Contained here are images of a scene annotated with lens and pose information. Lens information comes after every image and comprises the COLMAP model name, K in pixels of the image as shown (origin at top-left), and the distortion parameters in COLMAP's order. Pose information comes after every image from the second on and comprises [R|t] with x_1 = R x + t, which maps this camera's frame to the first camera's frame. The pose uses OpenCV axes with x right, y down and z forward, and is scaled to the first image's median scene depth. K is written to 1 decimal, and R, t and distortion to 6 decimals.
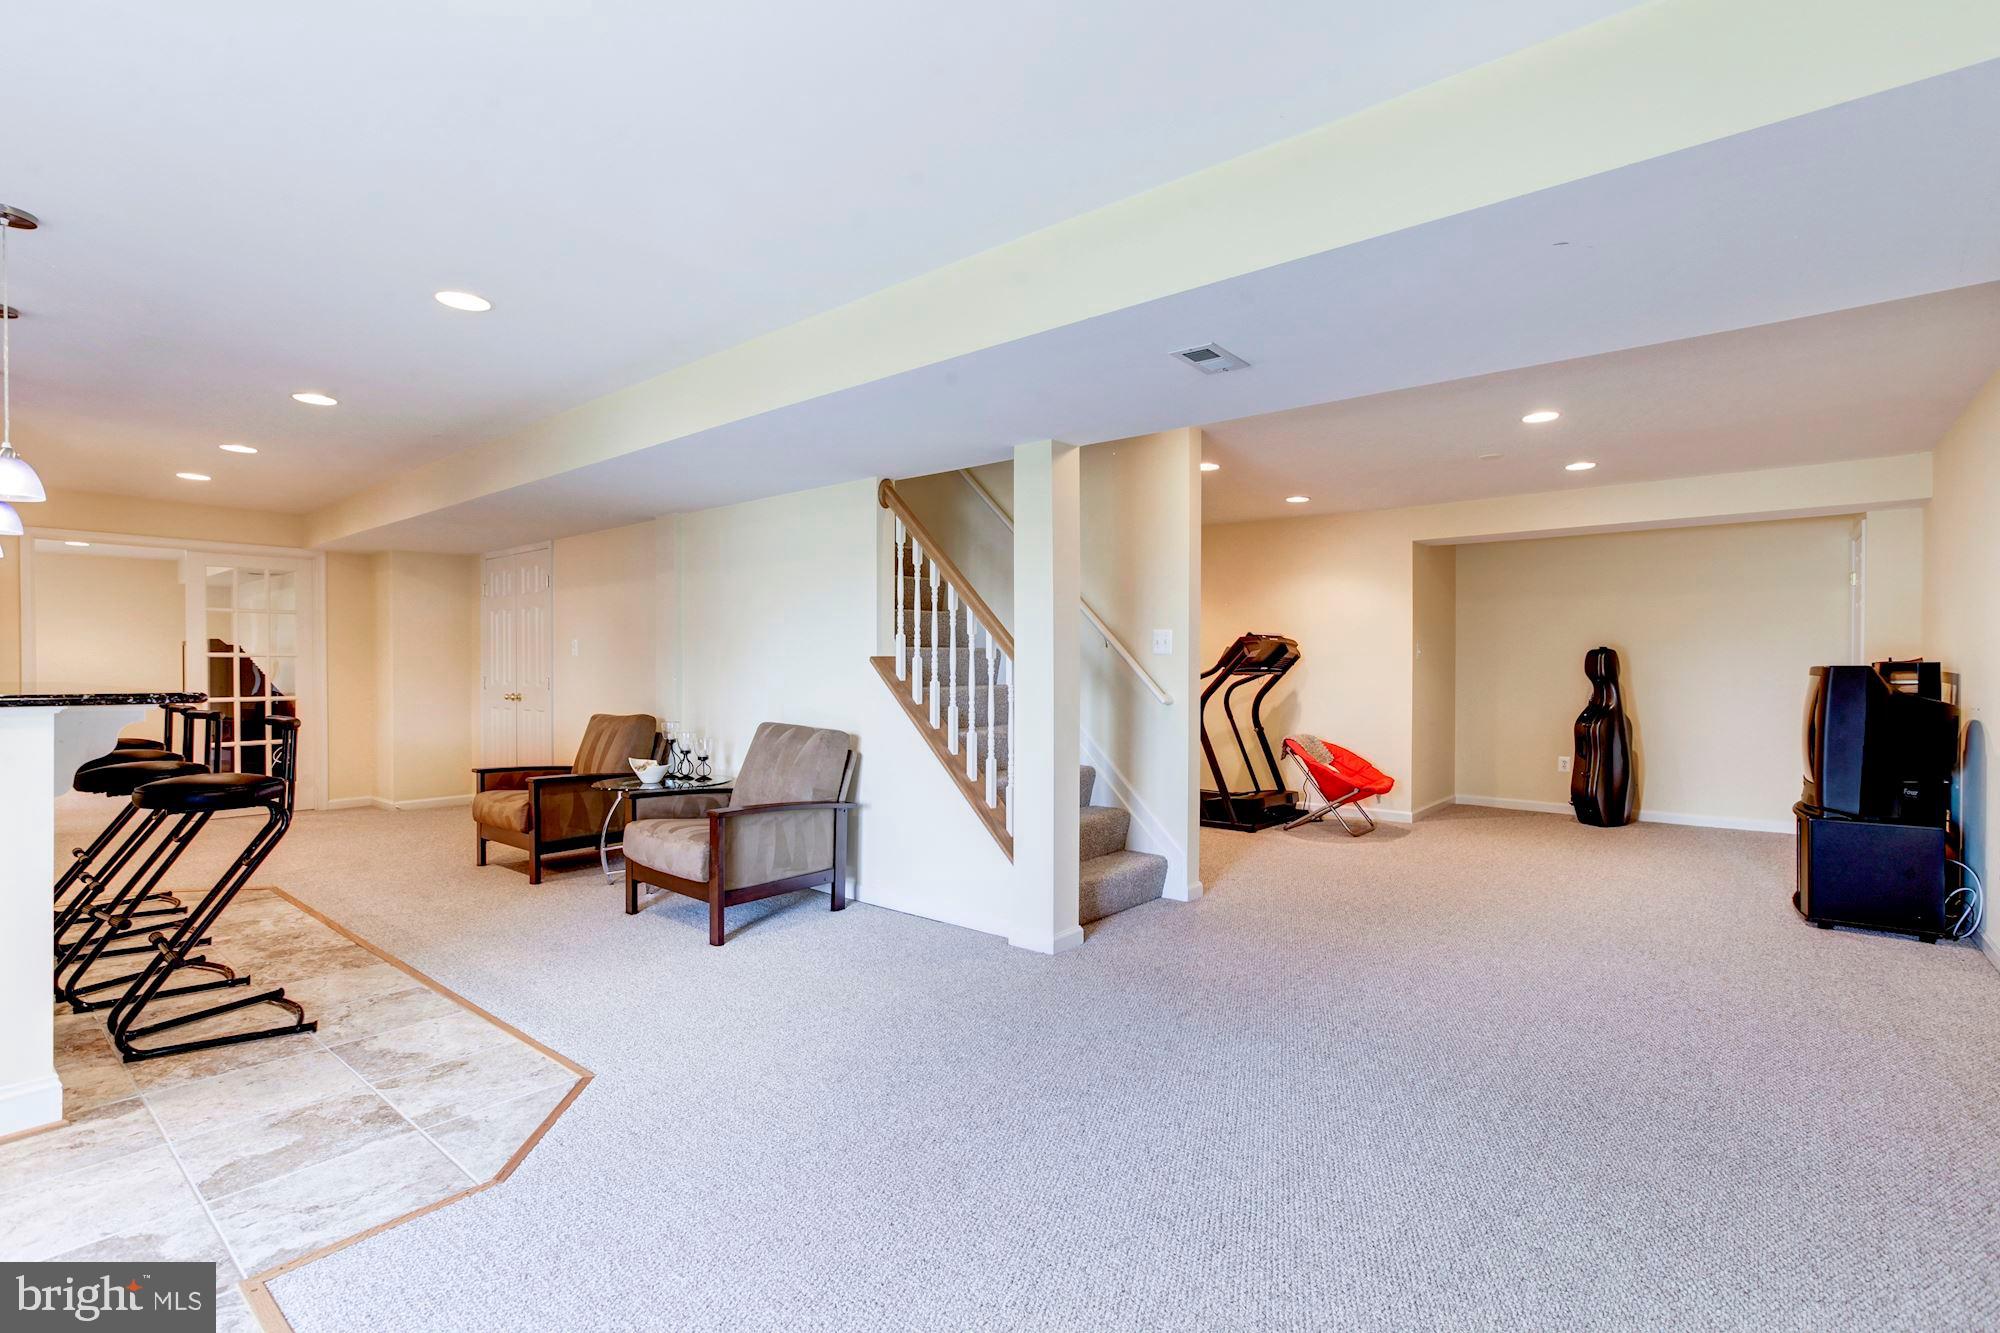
lens RADIAL K [[906.5, 0, 1002.5], [0, 906.5, 670.8], [0, 0, 1]] dist [-0.030976, 0.009369]
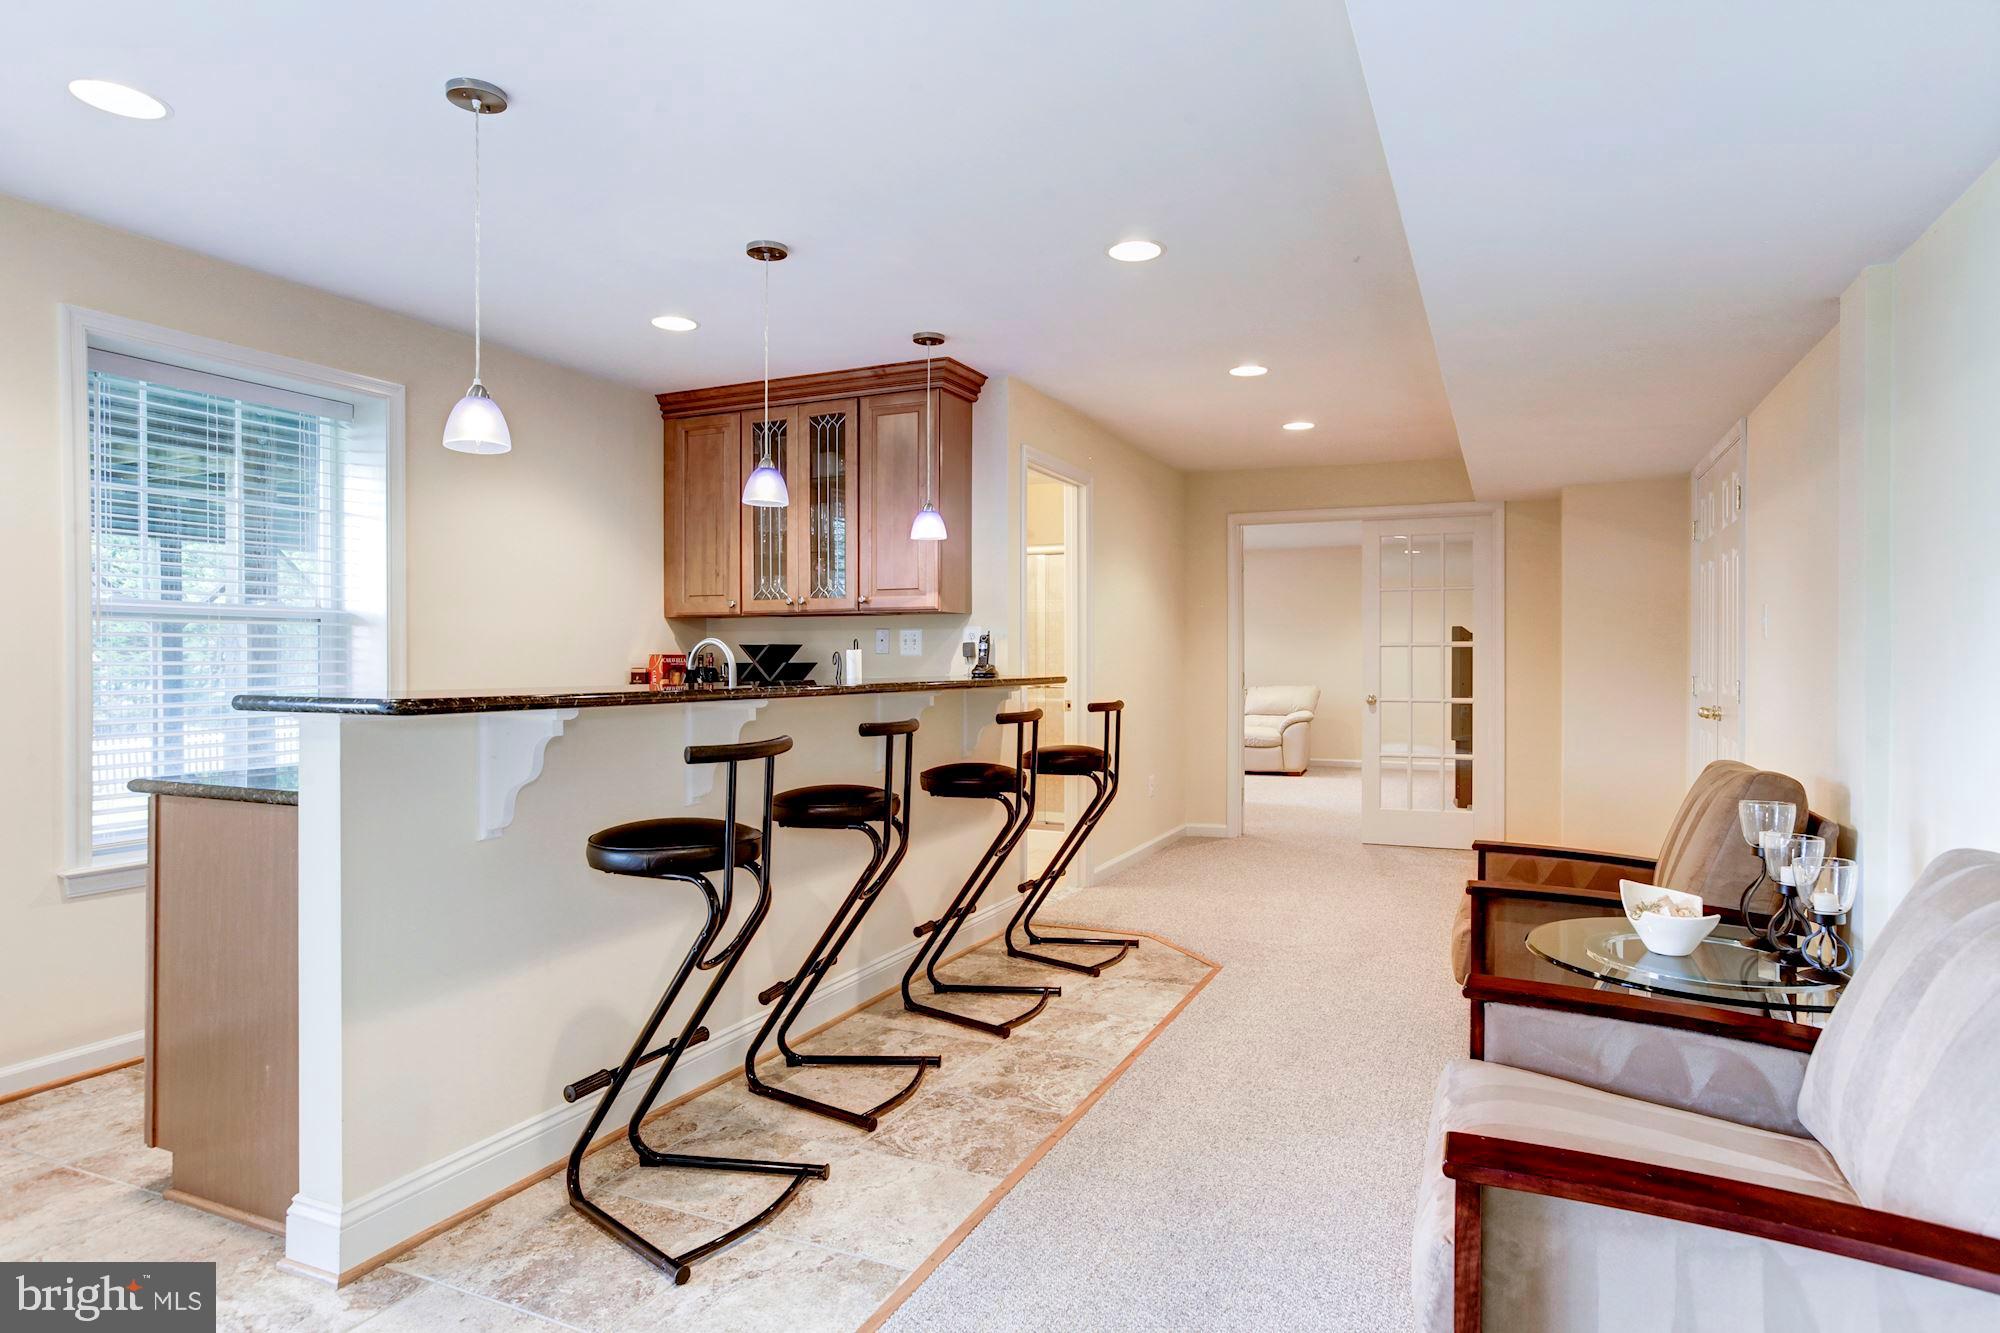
lens RADIAL K [[1126.1, 0, 1000.7], [0, 1126.1, 668.0], [0, 0, 1]] dist [-0.017395, 0.000303]
pose [[0.301100, 0.007235, -0.953565, -0.011720], [-0.003896, 0.999972, 0.006357, -0.003675], [0.953585, 0.001801, 0.301120, 0.835950]]
